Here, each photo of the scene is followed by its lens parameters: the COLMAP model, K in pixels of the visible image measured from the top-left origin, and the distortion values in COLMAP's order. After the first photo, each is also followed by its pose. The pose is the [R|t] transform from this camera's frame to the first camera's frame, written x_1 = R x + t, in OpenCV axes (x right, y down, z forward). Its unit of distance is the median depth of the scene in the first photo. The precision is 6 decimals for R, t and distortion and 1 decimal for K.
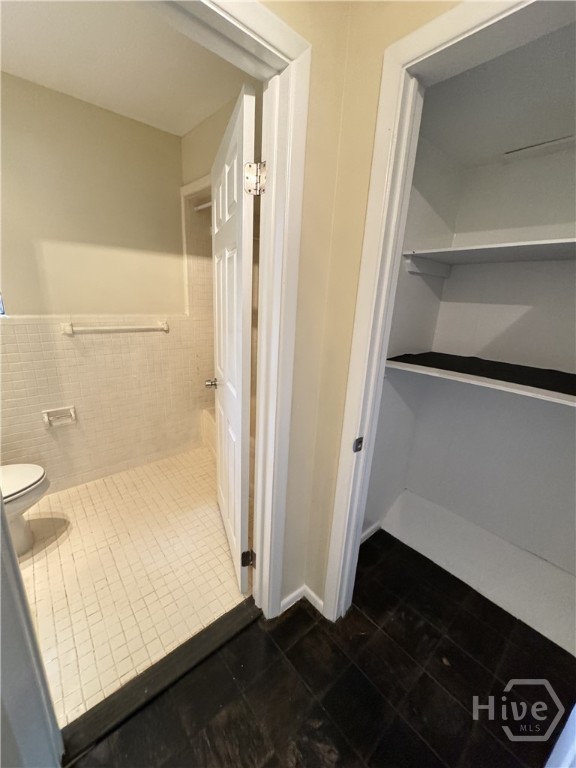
lens RADIAL K [[306.2, 0, 288.2], [0, 306.2, 383.8], [0, 0, 1]] dist [-0.004289, 0.000579]
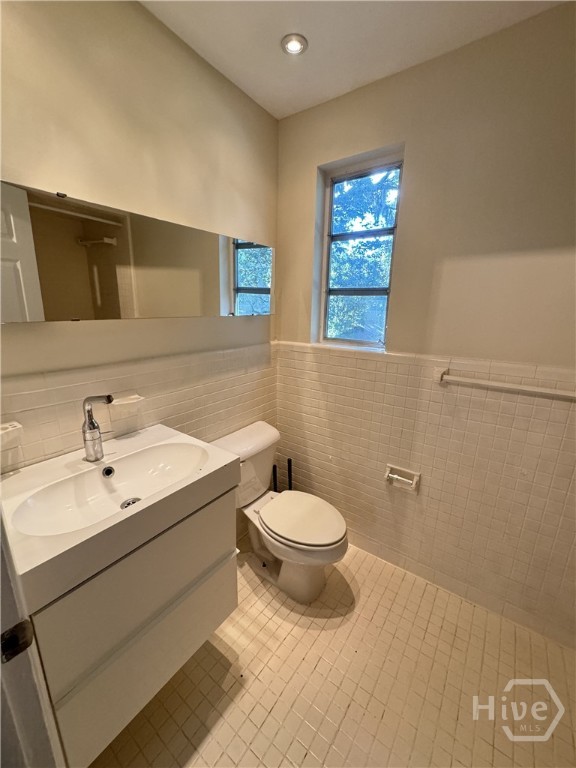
lens RADIAL K [[306.2, 0, 287.8], [0, 306.2, 384.5], [0, 0, 1]] dist [-0.004289, 0.000579]
pose [[0.223046, 0.191585, -0.955796, -0.100004], [-0.282077, 0.951234, 0.124844, -0.144108], [0.933104, 0.241762, 0.266211, 0.457973]]
